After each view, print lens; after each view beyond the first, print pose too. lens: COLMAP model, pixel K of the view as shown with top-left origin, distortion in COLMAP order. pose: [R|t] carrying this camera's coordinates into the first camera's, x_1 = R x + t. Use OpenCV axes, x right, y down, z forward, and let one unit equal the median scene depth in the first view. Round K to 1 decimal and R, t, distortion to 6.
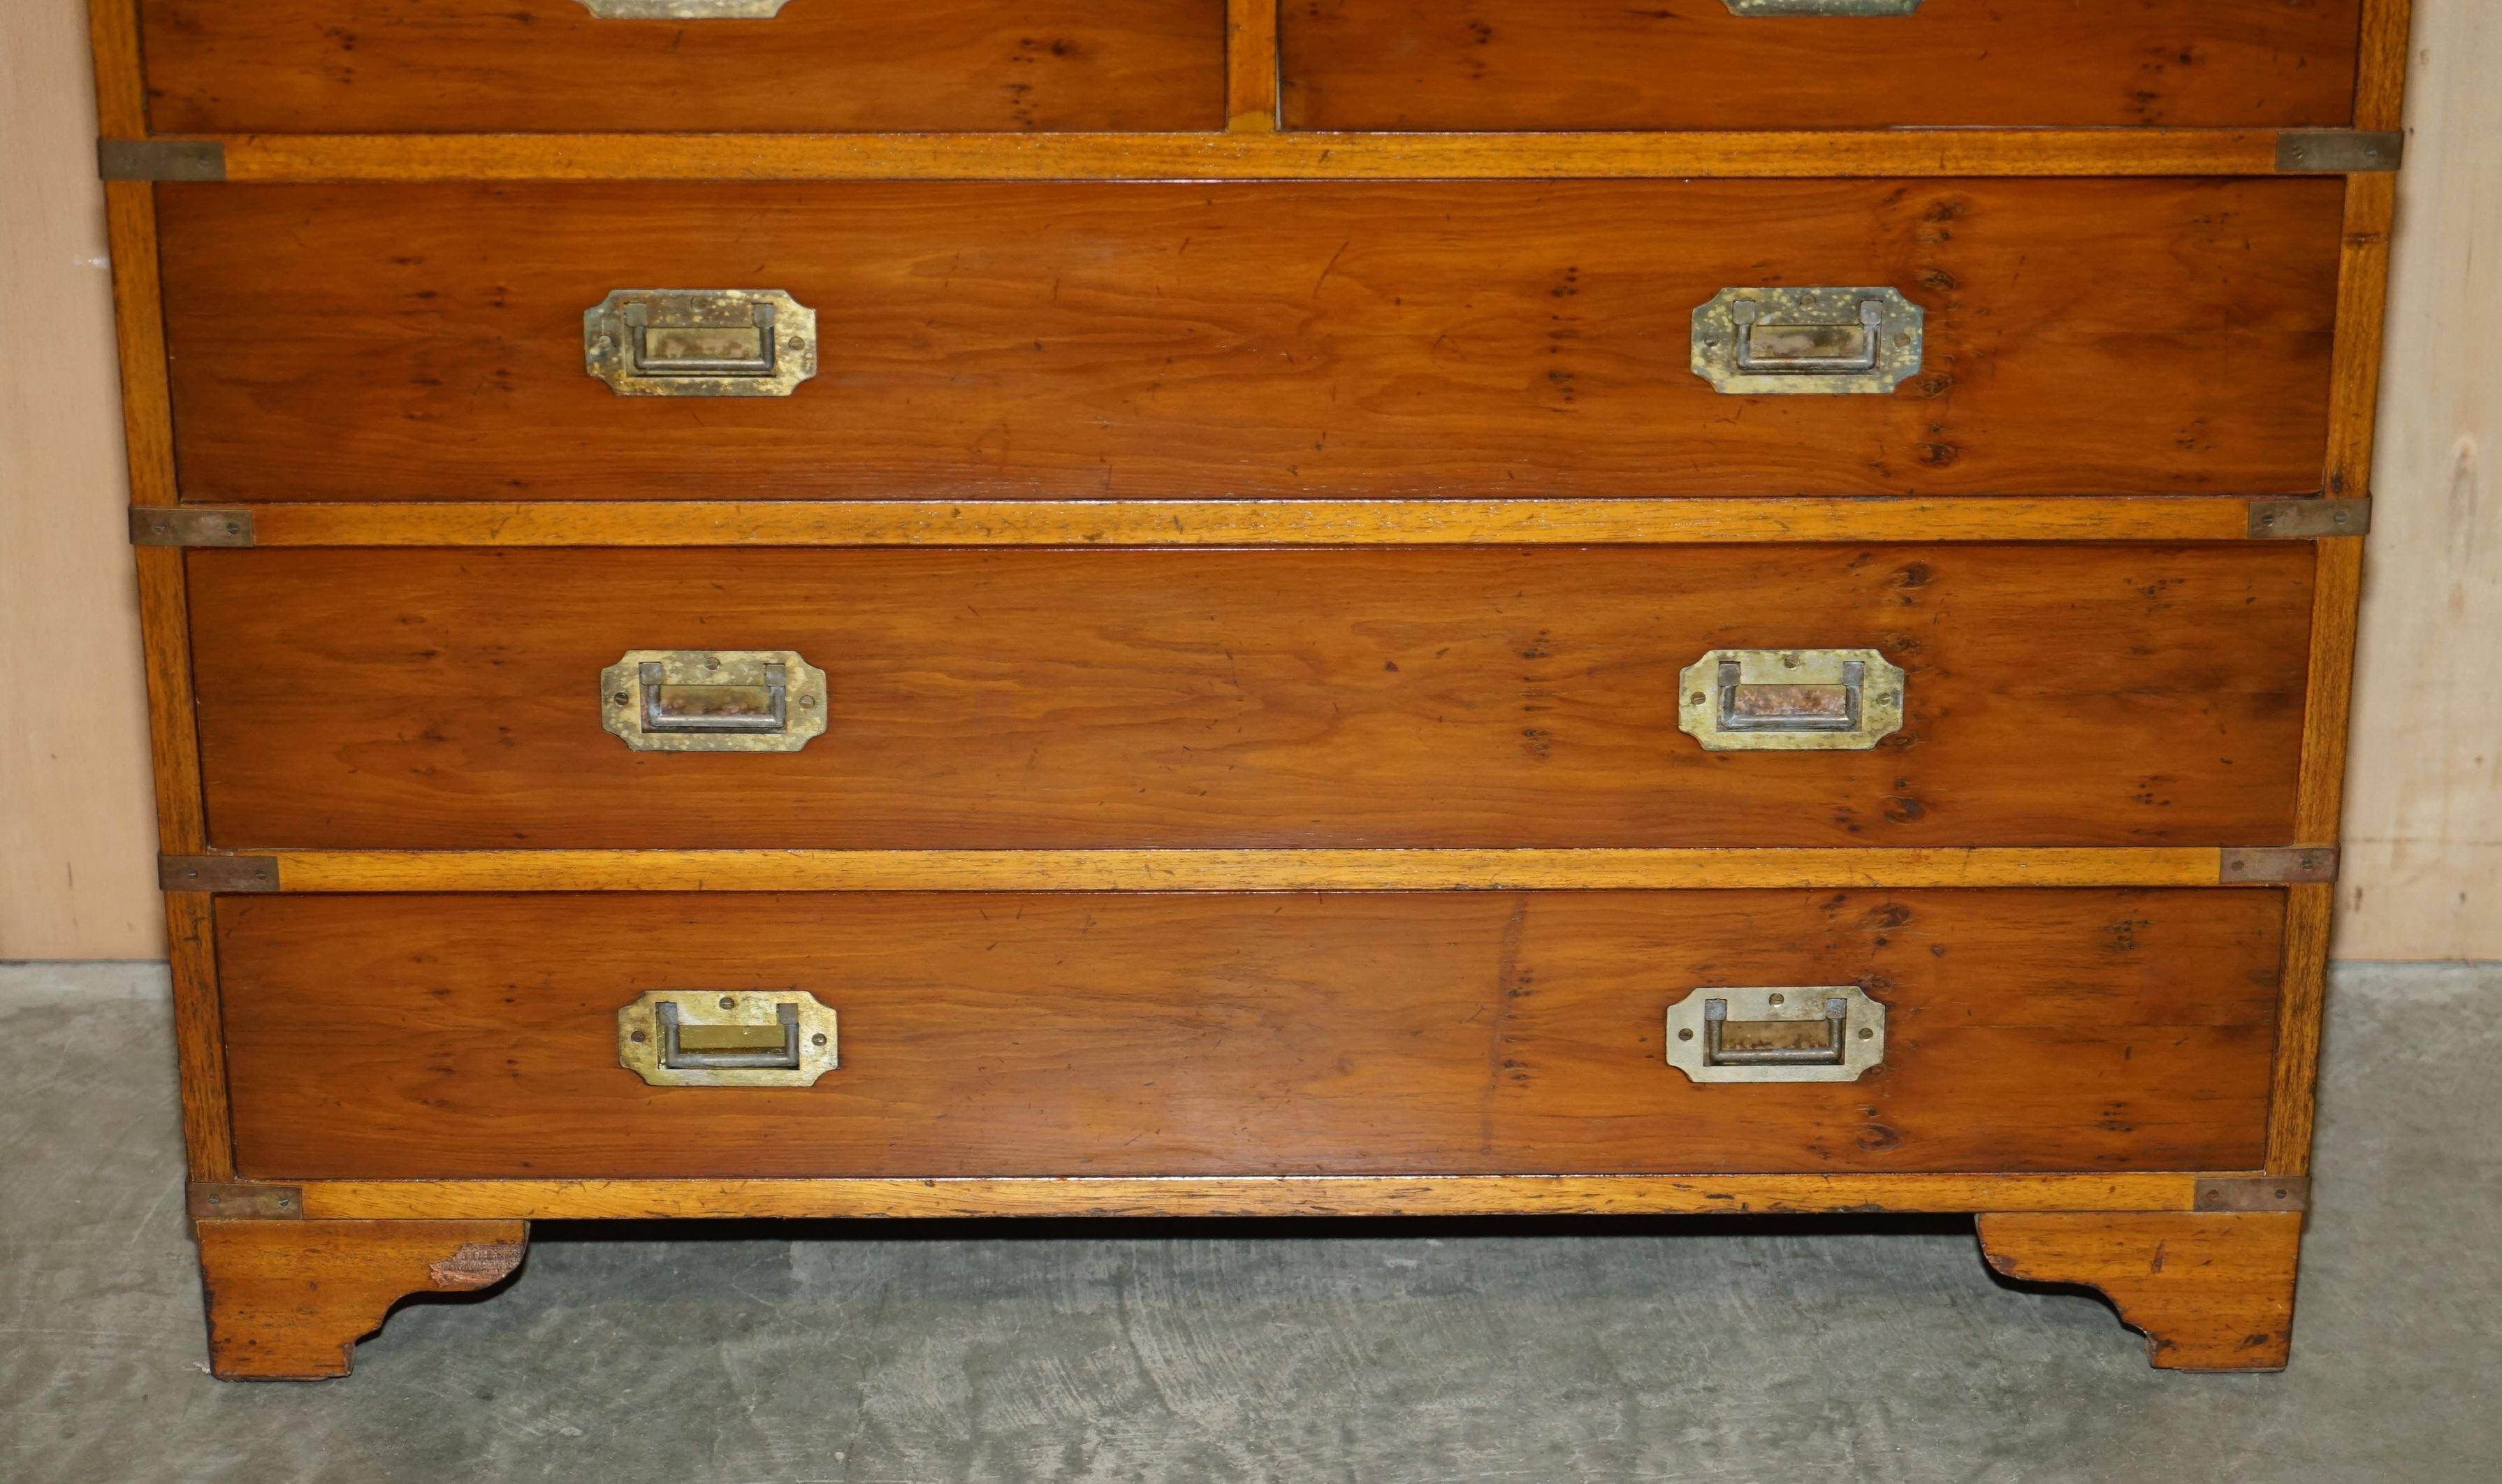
lens RADIAL K [[5402.8, 0, 1222.0], [0, 5402.8, 882.2], [0, 0, 1]] dist [-0.019734, 0.000000]
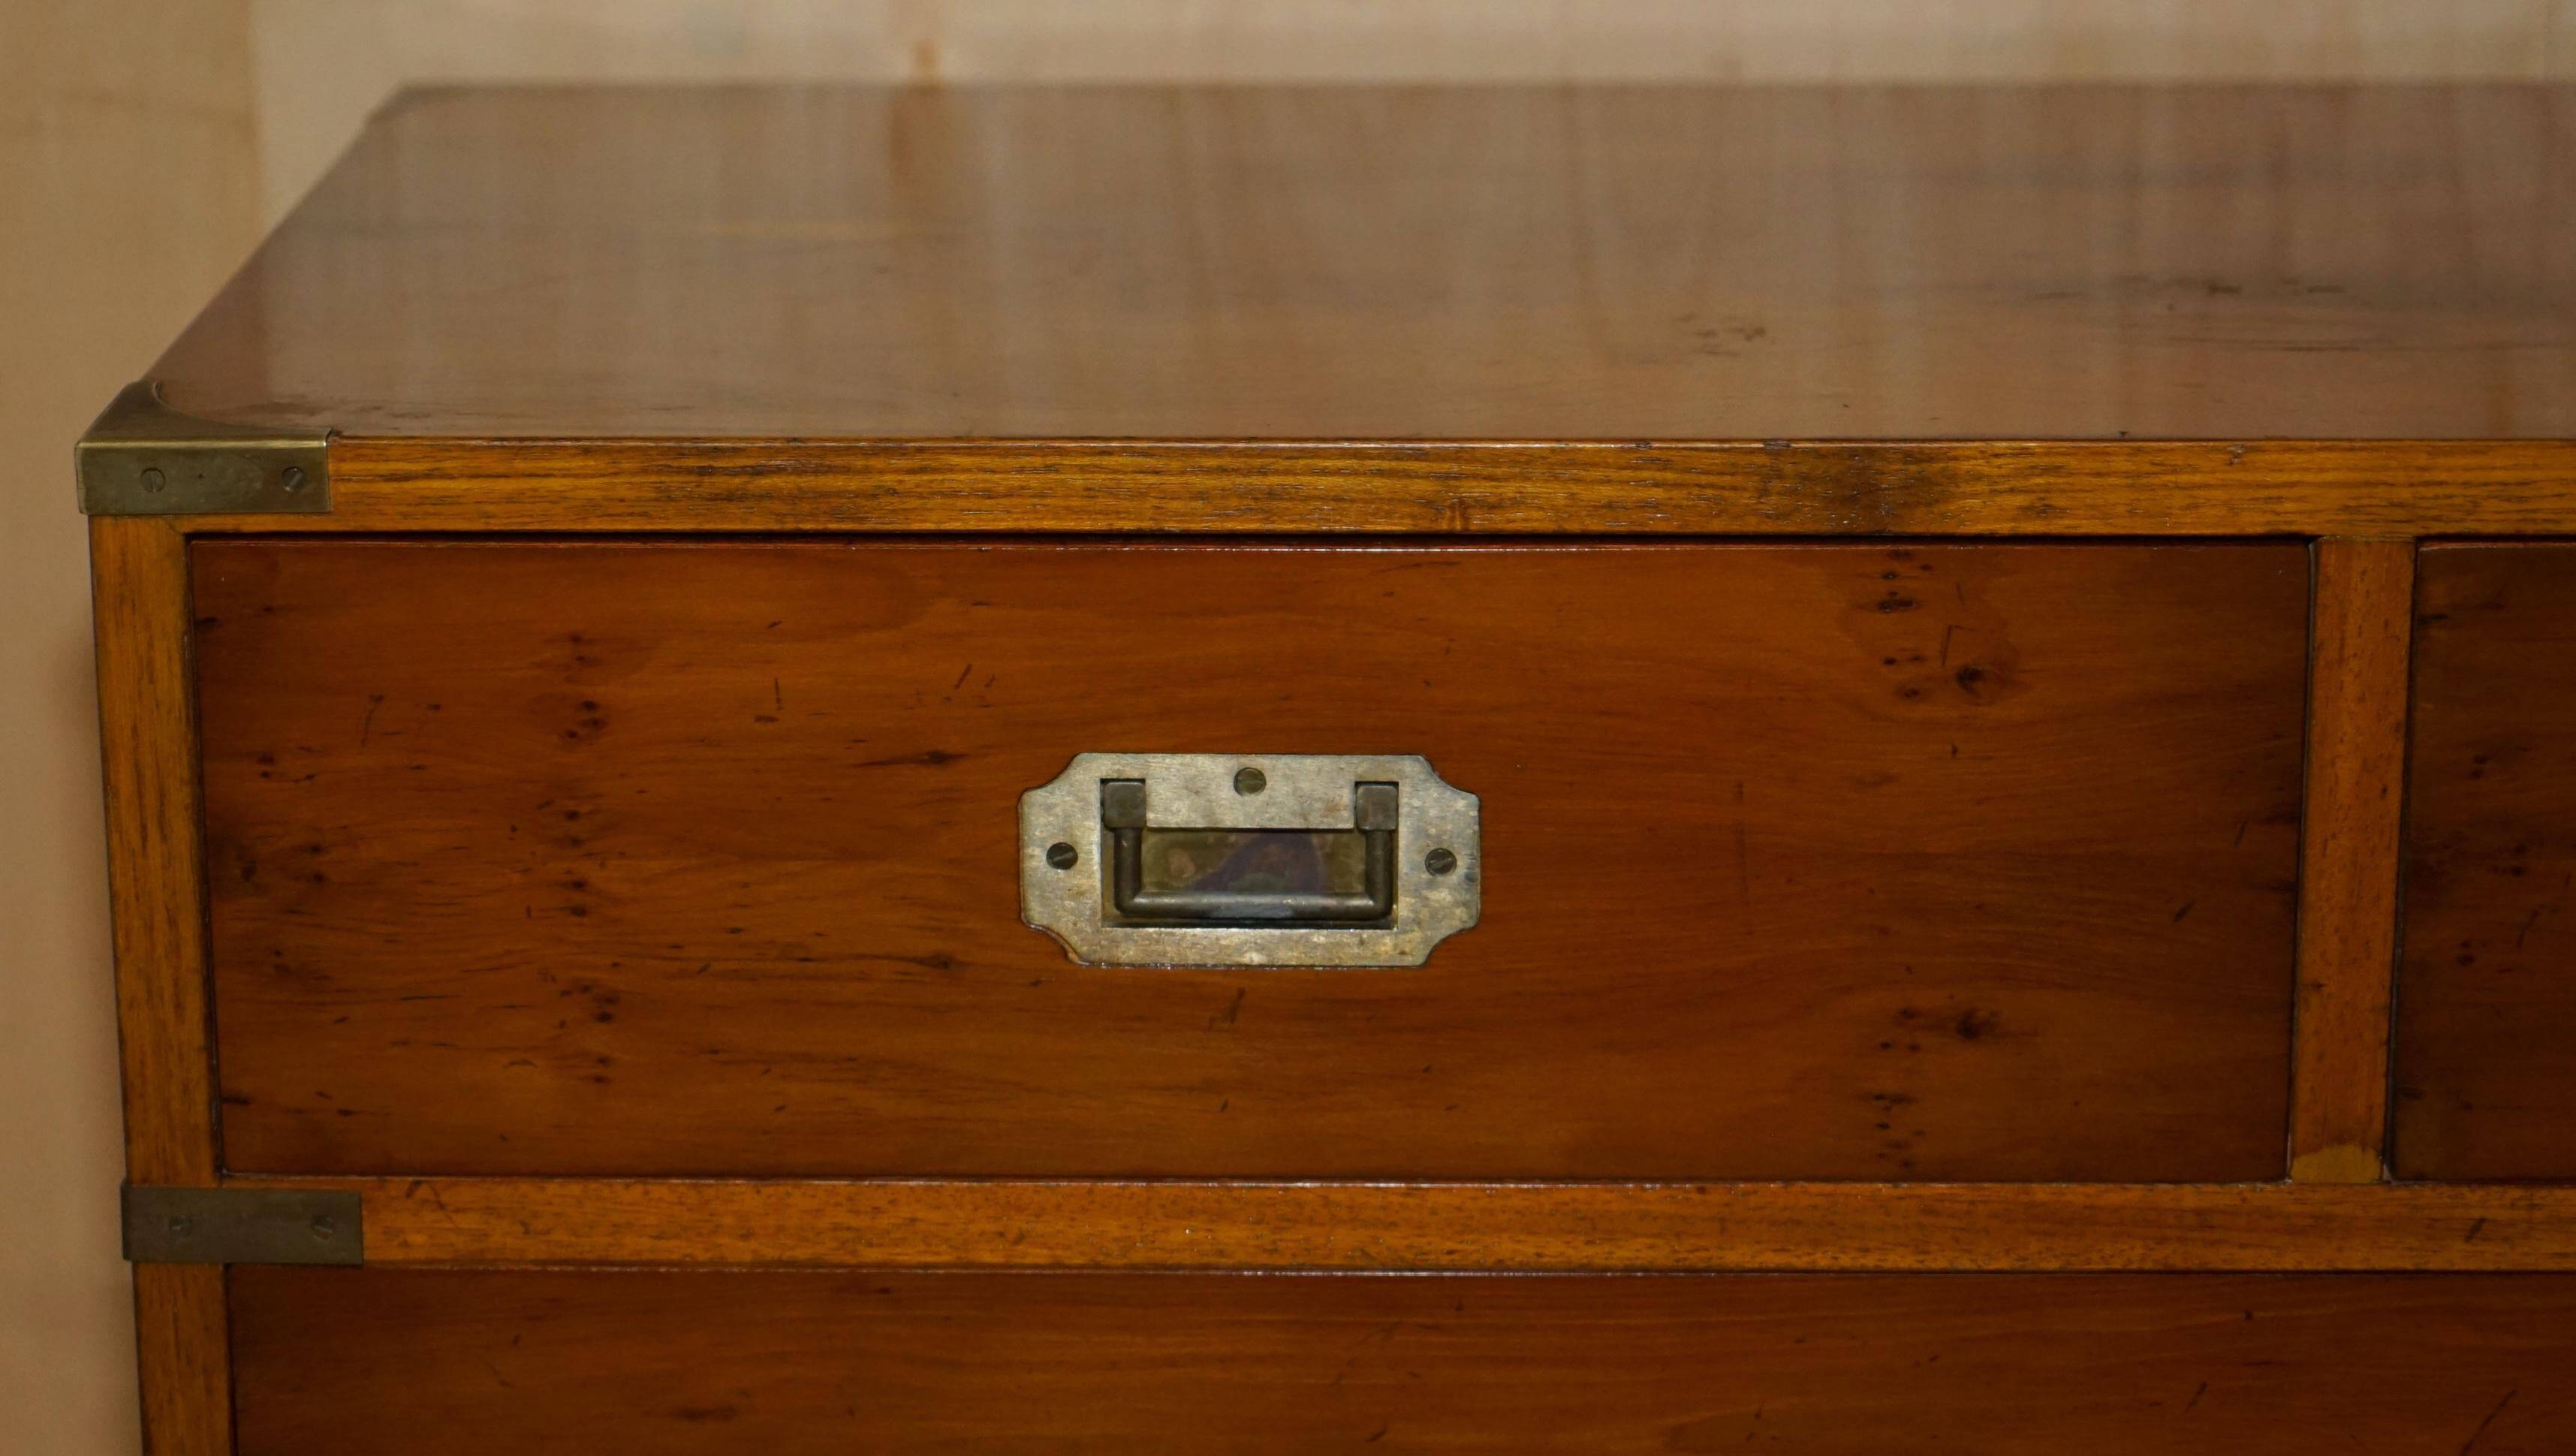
lens RADIAL K [[5467.8, 0, 1218.7], [0, 5467.8, 663.7], [0, 0, 1]] dist [-0.011878, 0.000000]
pose [[0.999498, 0.002031, -0.031632, -0.085236], [-0.007220, 0.986297, -0.164819, -0.101003], [0.030864, 0.164964, 0.985816, 0.471544]]
